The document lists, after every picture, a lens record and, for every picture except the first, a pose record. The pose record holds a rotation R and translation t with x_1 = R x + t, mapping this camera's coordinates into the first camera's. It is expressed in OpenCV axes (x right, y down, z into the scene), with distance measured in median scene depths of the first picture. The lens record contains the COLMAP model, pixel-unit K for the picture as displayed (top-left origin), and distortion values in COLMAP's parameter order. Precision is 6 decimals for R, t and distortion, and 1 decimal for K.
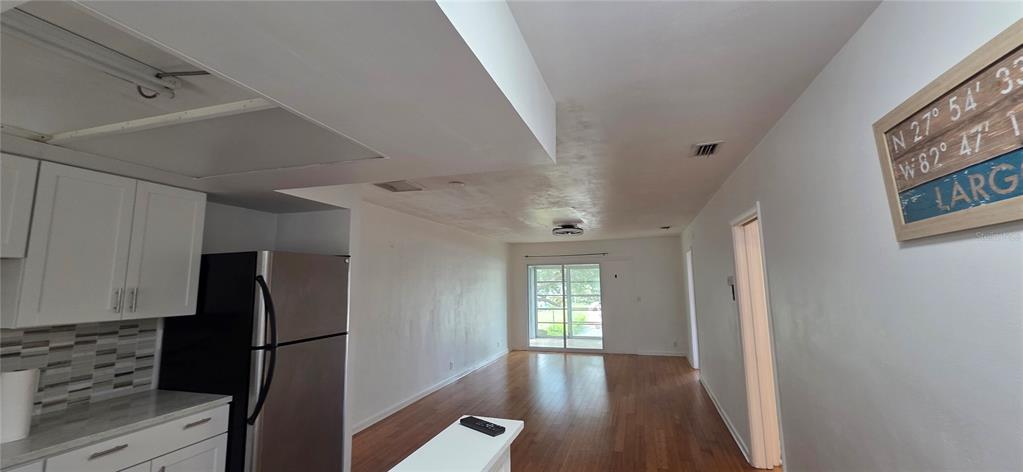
lens RADIAL K [[405.3, 0, 515.8], [0, 405.3, 231.2], [0, 0, 1]] dist [0.003222, -0.000120]
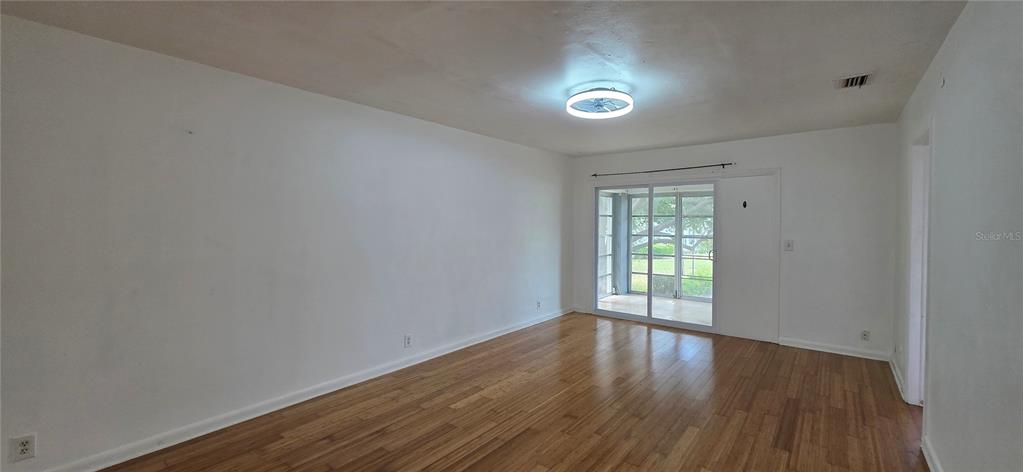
lens RADIAL K [[405.3, 0, 513.1], [0, 405.3, 230.2], [0, 0, 1]] dist [0.003222, -0.000120]
pose [[0.930981, 0.024633, -0.364237, 0.154030], [0.029546, 0.989364, 0.142429, 0.056384], [0.363871, -0.143360, 0.920351, 0.362578]]
